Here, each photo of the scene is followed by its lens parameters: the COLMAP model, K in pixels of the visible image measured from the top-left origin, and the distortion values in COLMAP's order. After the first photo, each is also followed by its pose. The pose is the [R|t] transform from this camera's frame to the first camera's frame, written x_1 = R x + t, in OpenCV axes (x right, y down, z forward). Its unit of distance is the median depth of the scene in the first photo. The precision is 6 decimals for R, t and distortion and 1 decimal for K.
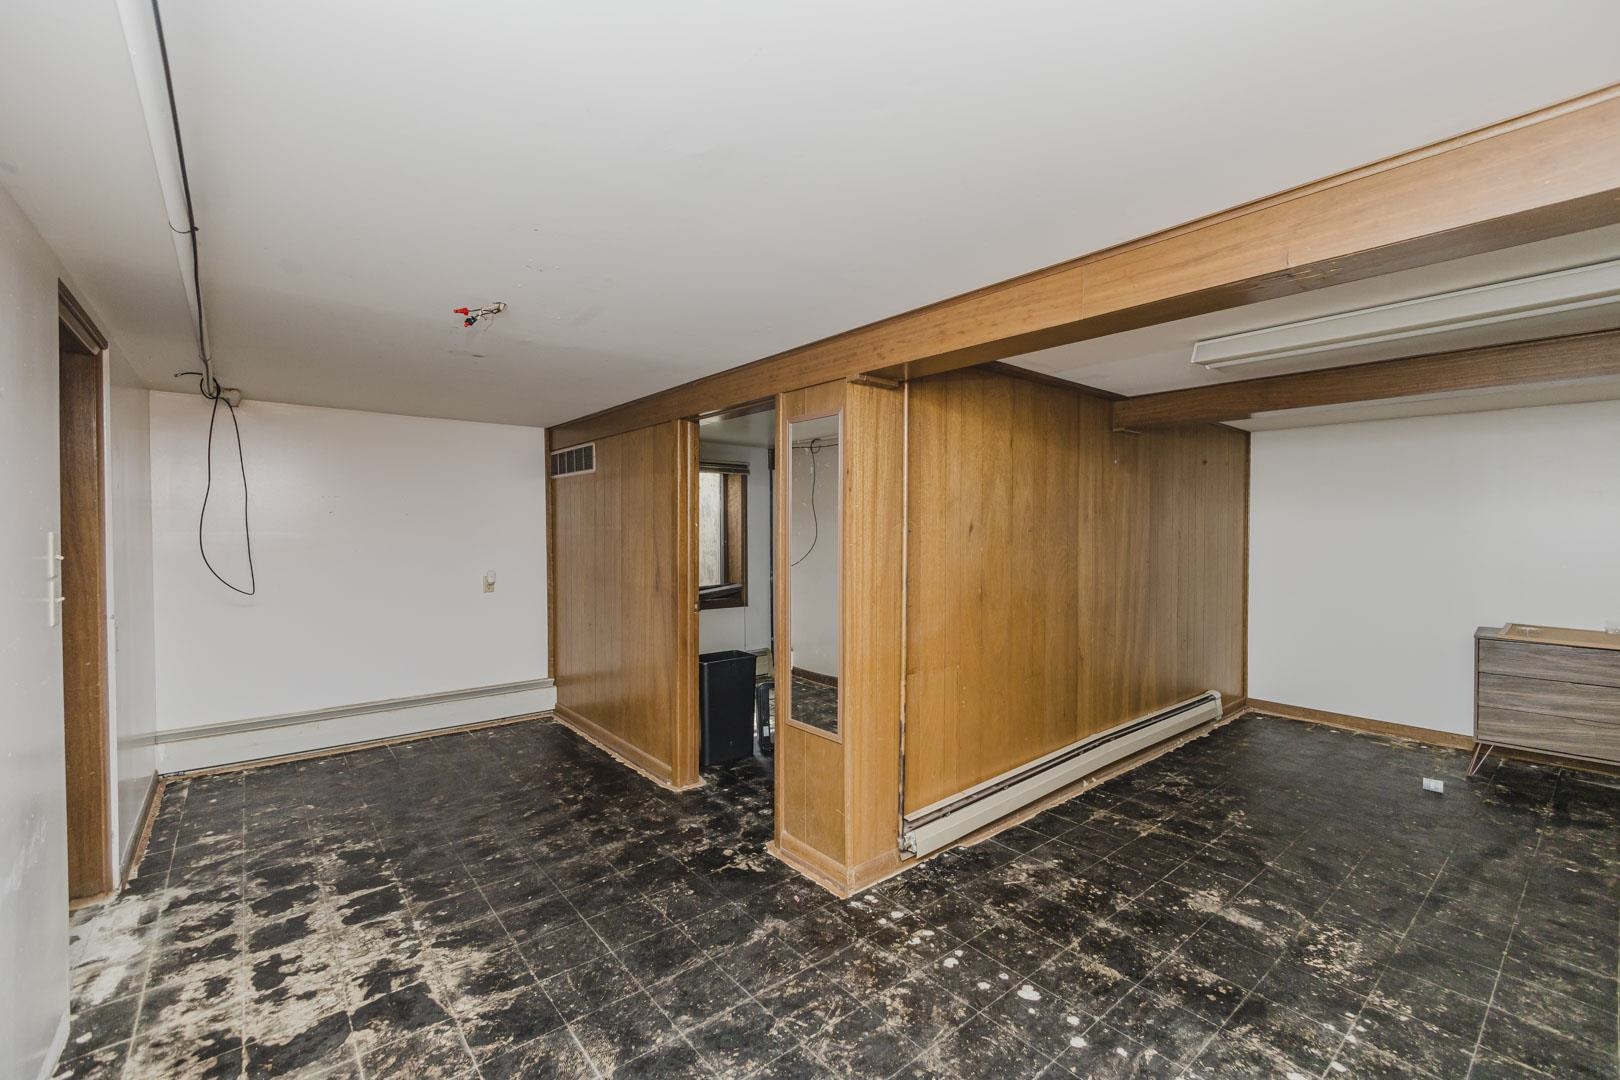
lens RADIAL K [[687.8, 0, 811.9], [0, 687.8, 538.3], [0, 0, 1]] dist [-0.006092, 0.000568]
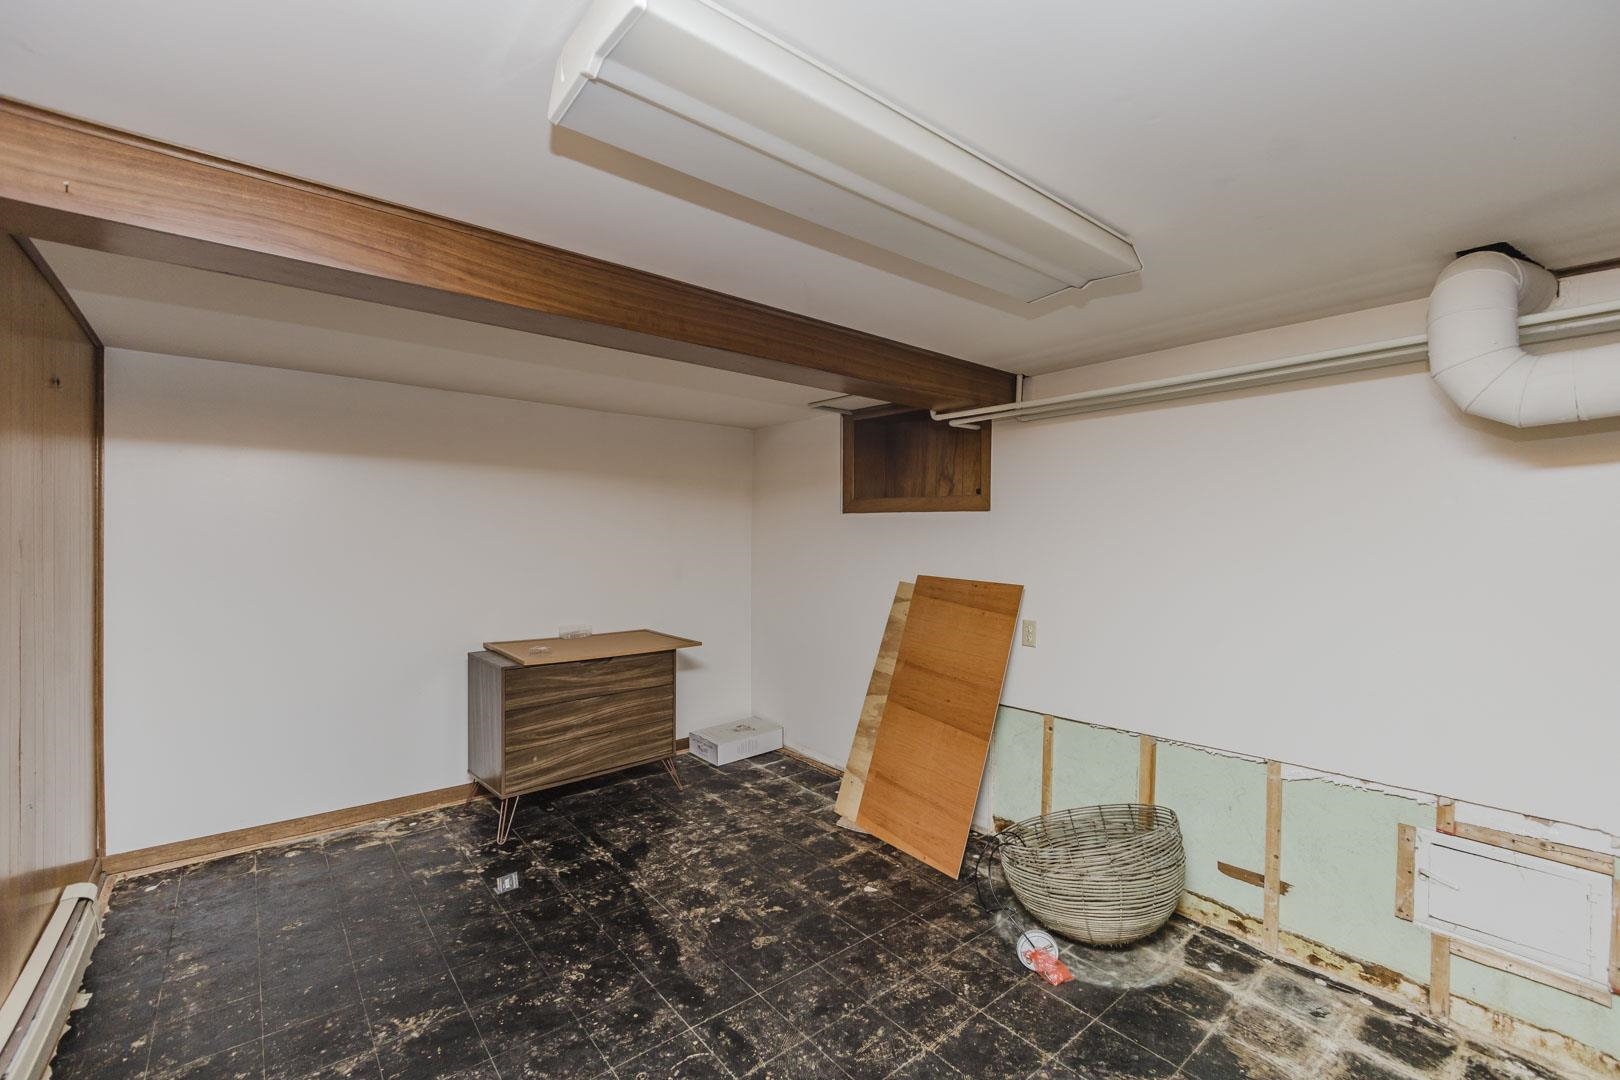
lens RADIAL K [[687.8, 0, 811.9], [0, 687.8, 540.5], [0, 0, 1]] dist [-0.006092, 0.000568]
pose [[0.005880, -0.010305, 0.999930, 0.184307], [0.011192, 0.999885, 0.010238, -0.016043], [-0.999920, 0.011131, 0.005994, 0.719383]]
